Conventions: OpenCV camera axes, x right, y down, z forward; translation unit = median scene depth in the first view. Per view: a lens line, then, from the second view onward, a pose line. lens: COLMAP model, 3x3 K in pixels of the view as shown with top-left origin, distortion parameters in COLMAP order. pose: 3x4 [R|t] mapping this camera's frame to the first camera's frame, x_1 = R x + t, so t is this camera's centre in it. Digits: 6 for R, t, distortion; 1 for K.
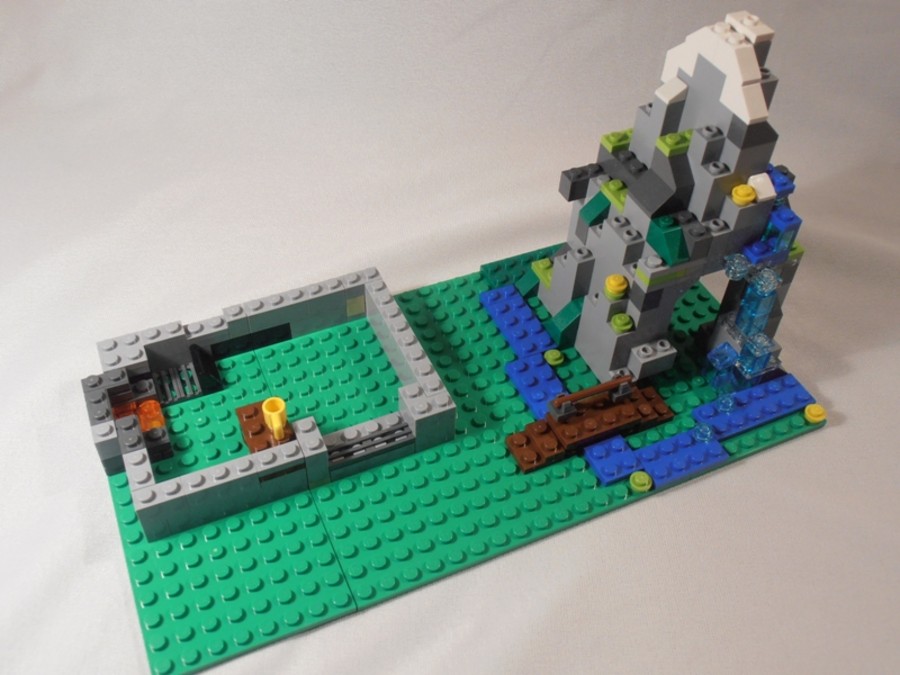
lens RADIAL K [[889.6, 0, 450.0], [0, 889.6, 337.5], [0, 0, 1]] dist [-0.058450, 0.048027]
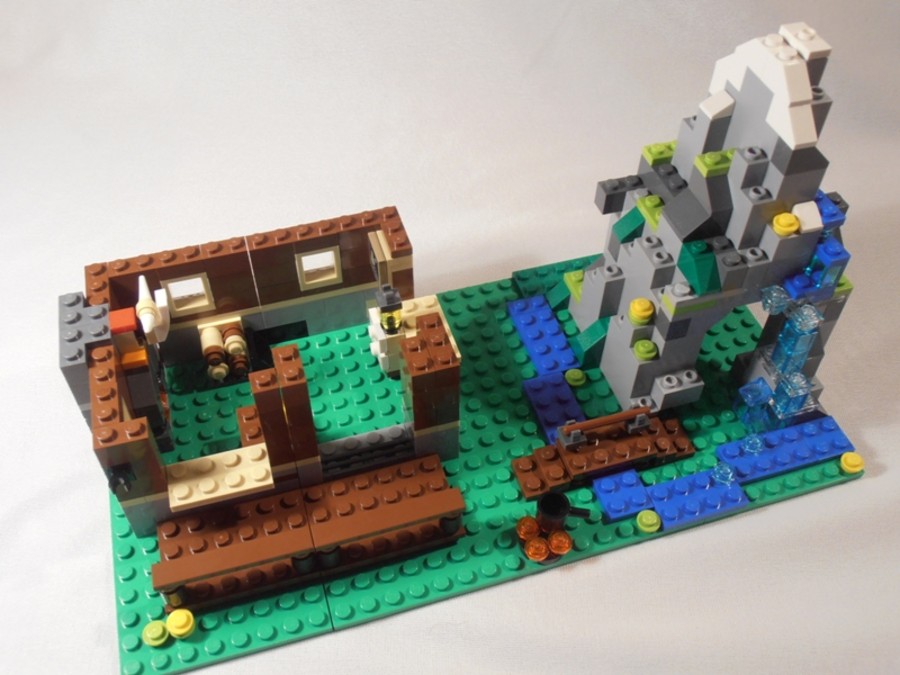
lens RADIAL K [[889.6, 0, 450.0], [0, 889.6, 337.5], [0, 0, 1]] dist [-0.058450, 0.048027]
pose [[0.991946, 0.076816, -0.100706, 0.083739], [-0.073253, 0.996565, 0.038622, -0.051592], [0.103326, -0.030934, 0.994166, 0.048594]]
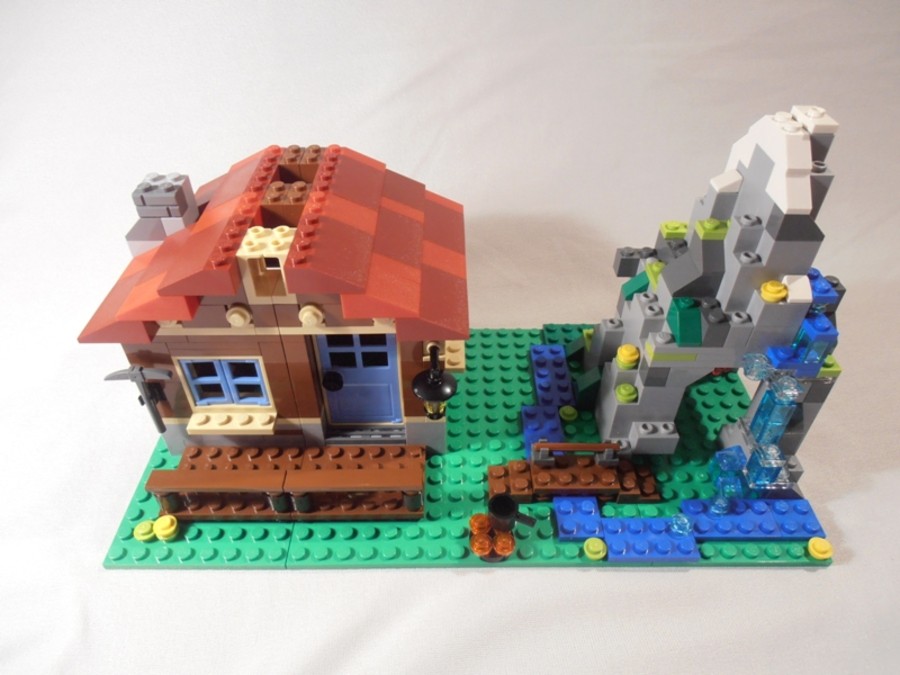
lens RADIAL K [[632.5, 0, 450.0], [0, 632.5, 337.5], [0, 0, 1]] dist [-0.007078, -0.003080]
pose [[0.913711, 0.240204, -0.327773, 0.235537], [-0.276146, 0.958765, -0.067174, 0.027736], [0.298122, 0.151891, 0.942365, 0.244778]]
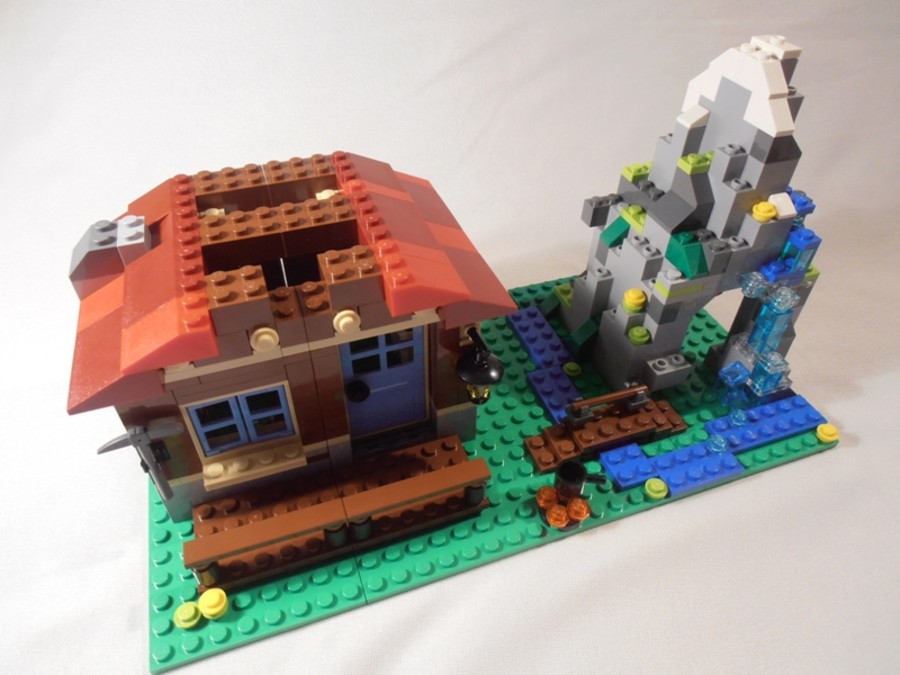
lens RADIAL K [[632.5, 0, 450.0], [0, 632.5, 337.5], [0, 0, 1]] dist [-0.007078, -0.003080]
pose [[0.997090, 0.039898, -0.064959, 0.018837], [-0.045259, 0.995499, -0.083268, 0.059650], [0.061344, 0.085966, 0.994408, 0.243699]]
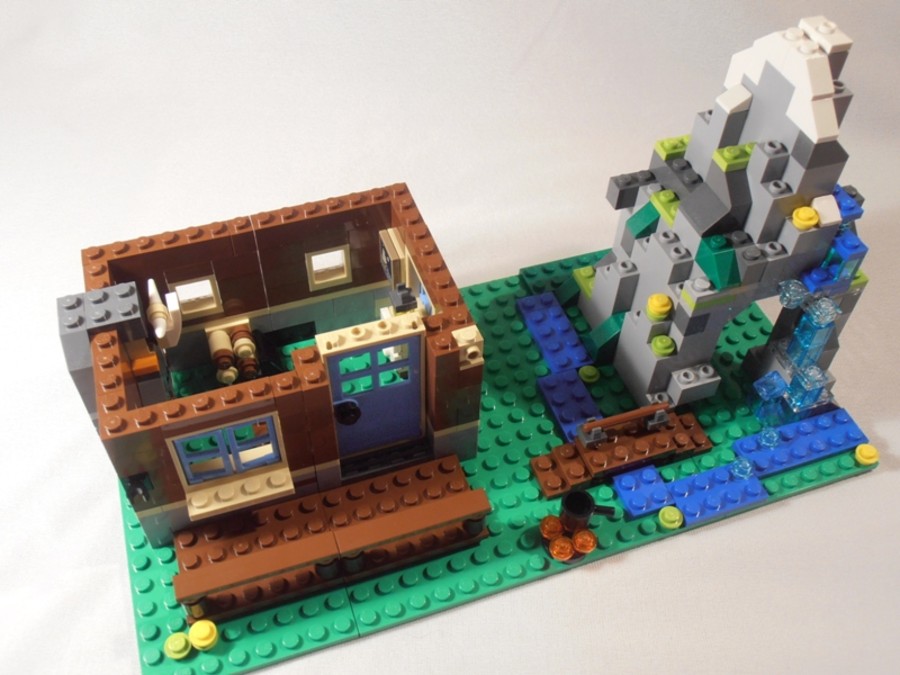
lens RADIAL K [[889.6, 0, 450.0], [0, 889.6, 337.5], [0, 0, 1]] dist [-0.058450, 0.048027]
pose [[0.996311, 0.061248, -0.060104, 0.026301], [-0.058845, 0.997426, 0.040967, -0.050995], [0.062458, -0.037279, 0.997351, 0.057111]]
